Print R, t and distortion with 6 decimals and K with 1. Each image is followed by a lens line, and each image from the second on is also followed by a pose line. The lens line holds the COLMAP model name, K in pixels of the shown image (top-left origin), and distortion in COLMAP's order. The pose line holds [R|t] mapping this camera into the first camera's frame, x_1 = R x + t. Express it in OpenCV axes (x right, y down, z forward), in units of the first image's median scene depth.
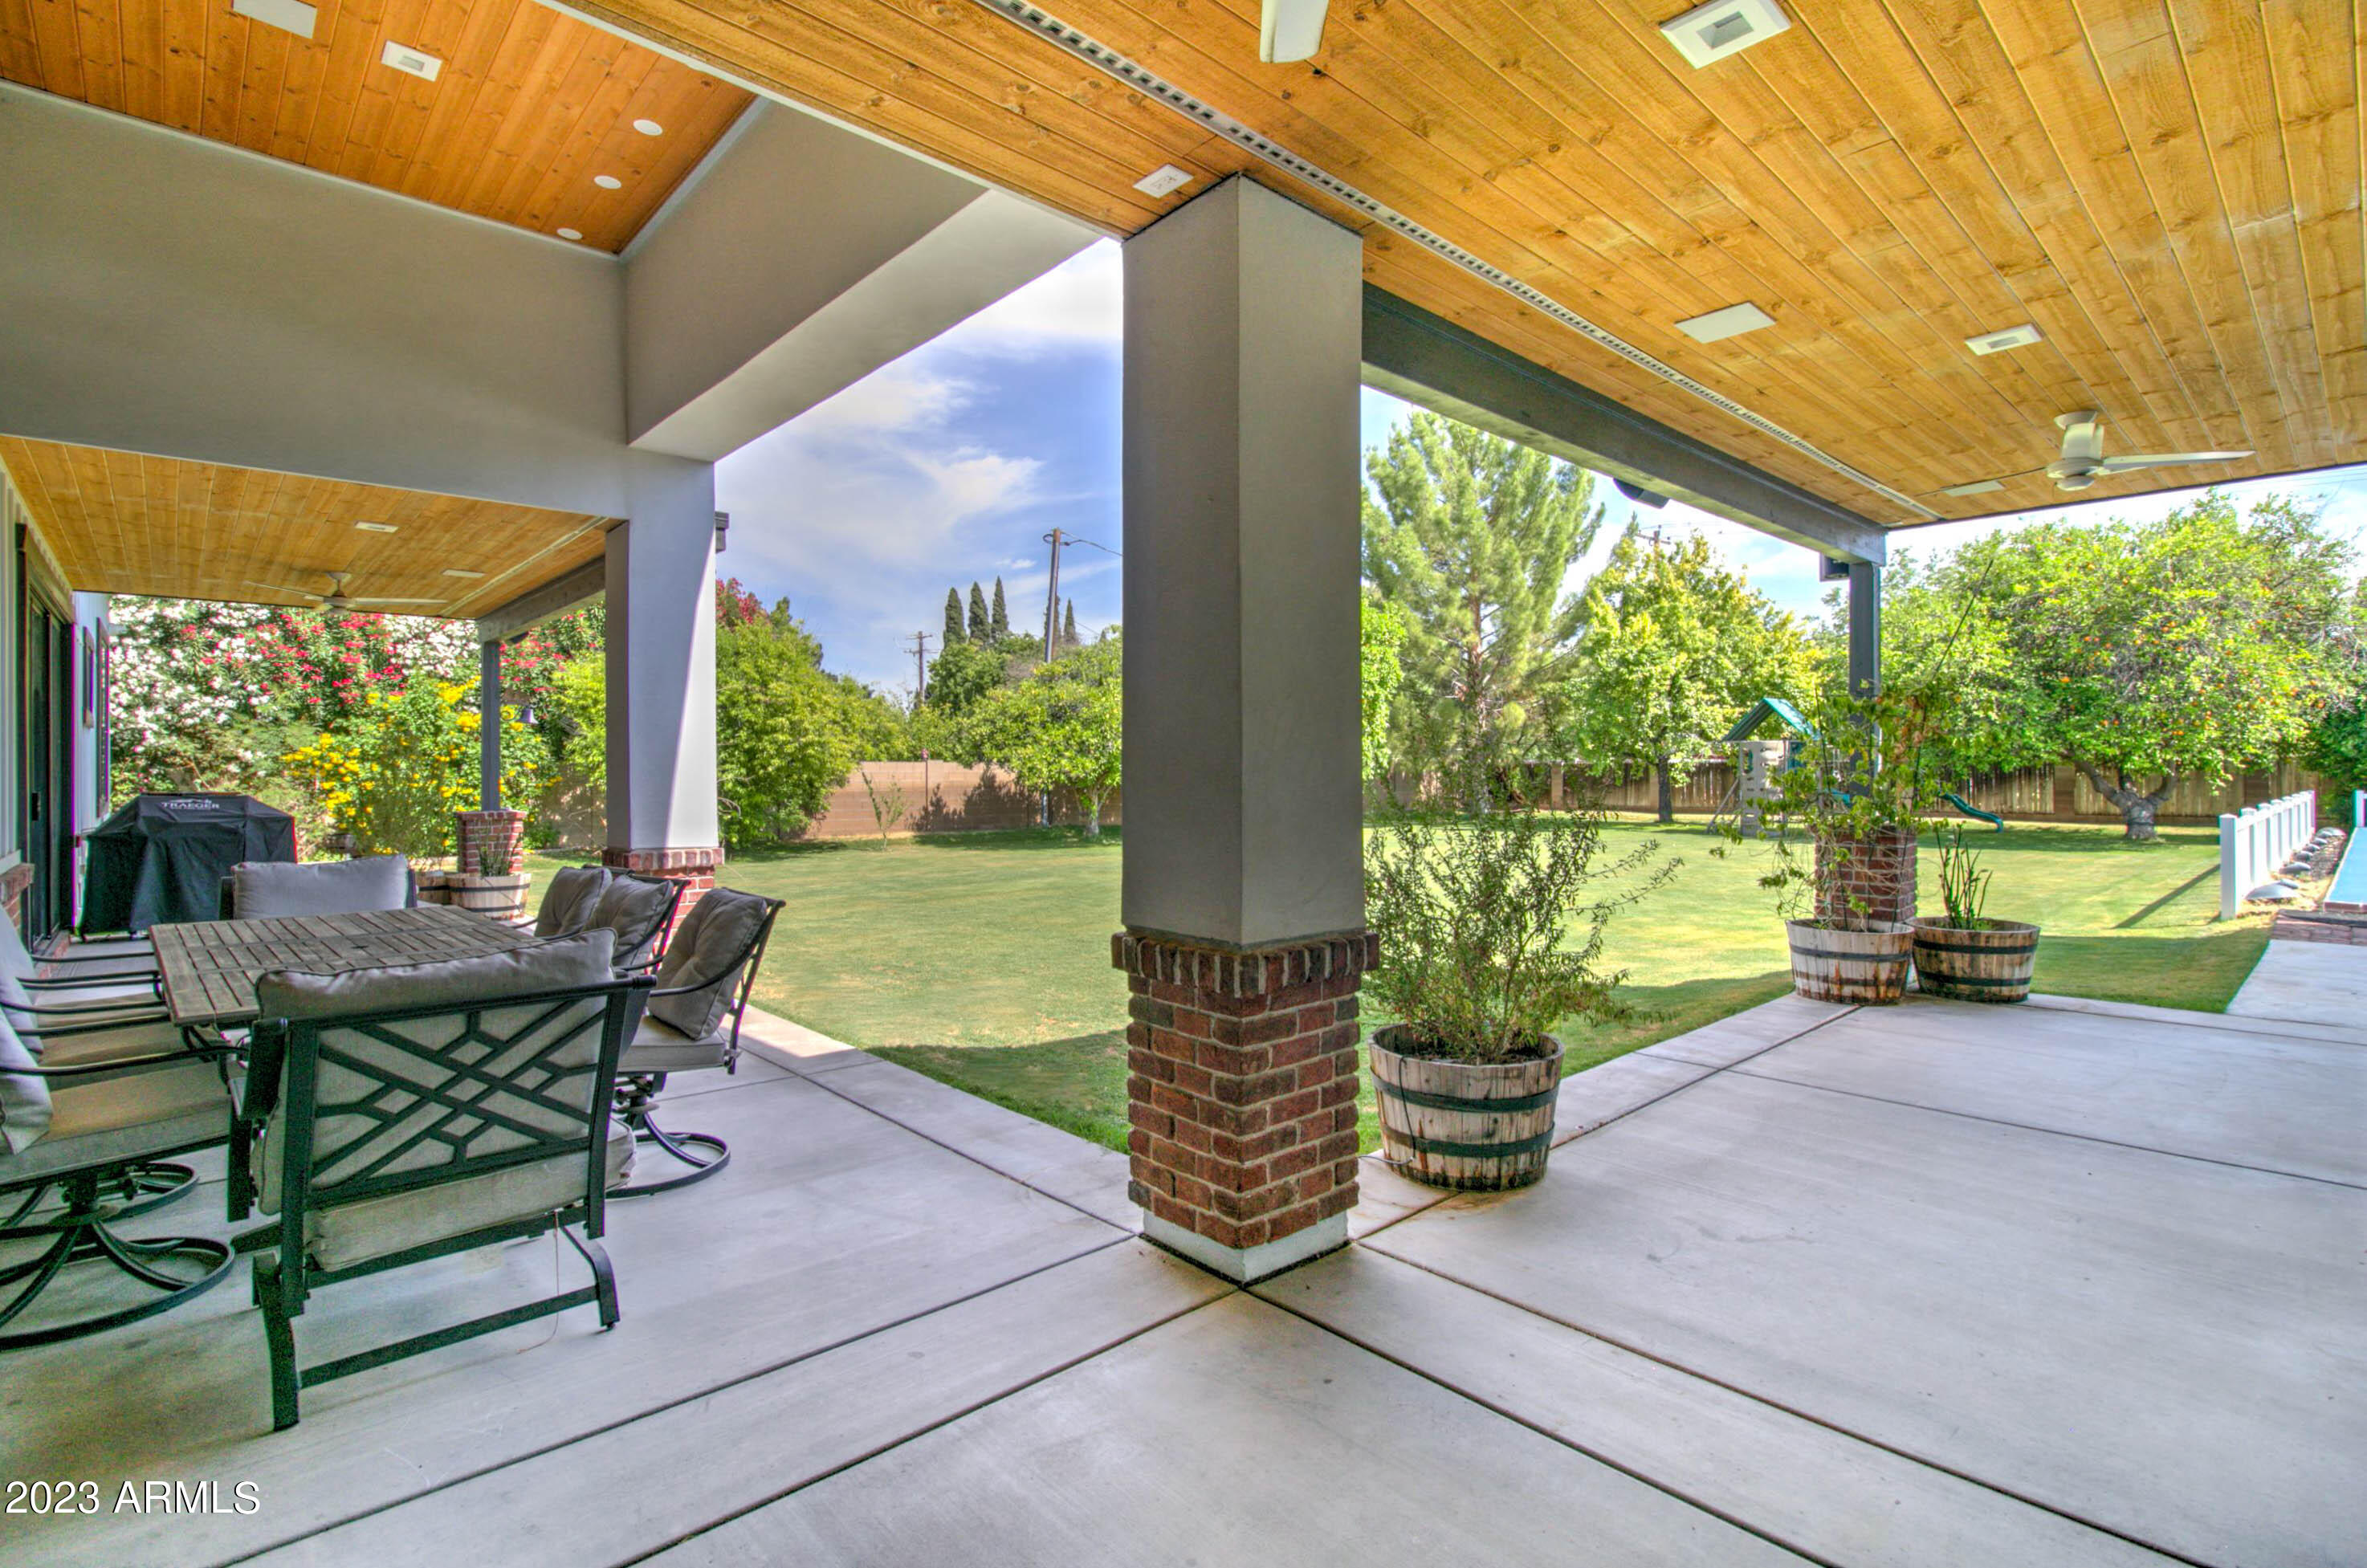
lens RADIAL K [[1101.6, 0, 1183.5], [0, 1101.6, 784.0], [0, 0, 1]] dist [-0.000500, -0.000078]
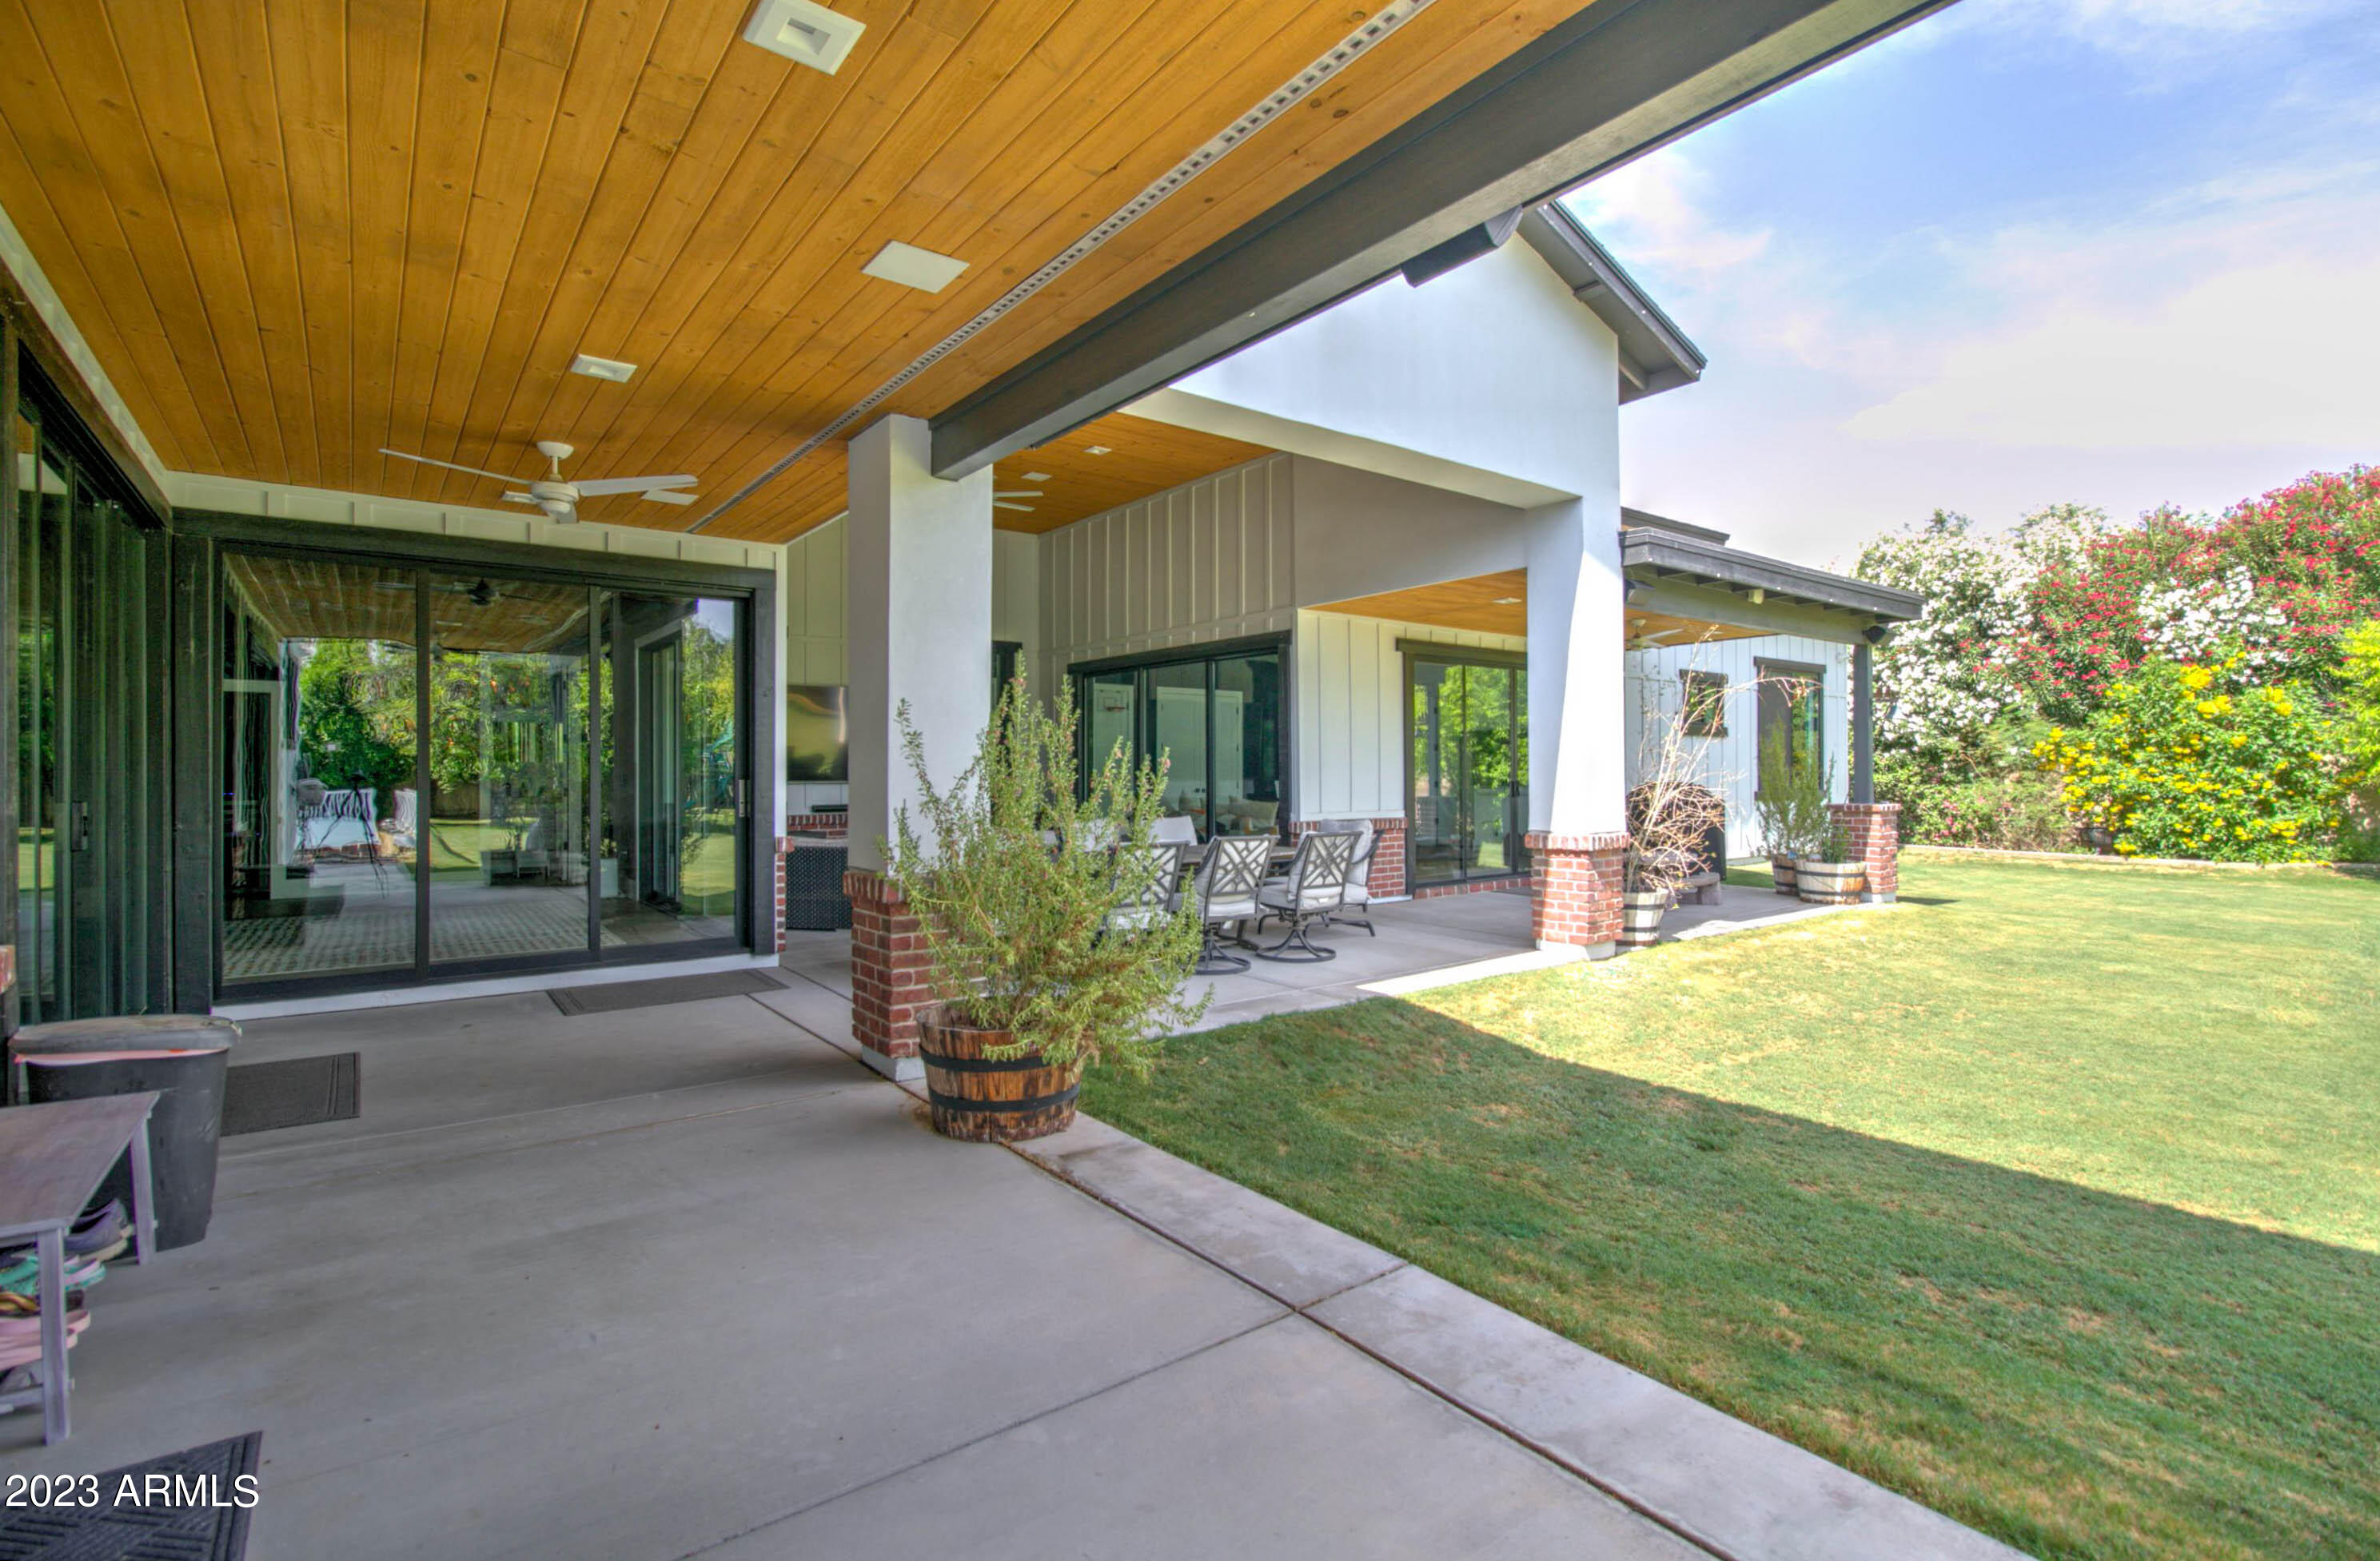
lens RADIAL K [[1096.4, 0, 1206.5], [0, 1096.4, 770.8], [0, 0, 1]] dist [-0.001043, -0.000048]
pose [[-0.084520, 0.000624, -0.996422, 0.301431], [-0.005791, 0.999983, 0.001117, -0.002745], [0.996405, 0.005865, -0.084515, 0.291017]]
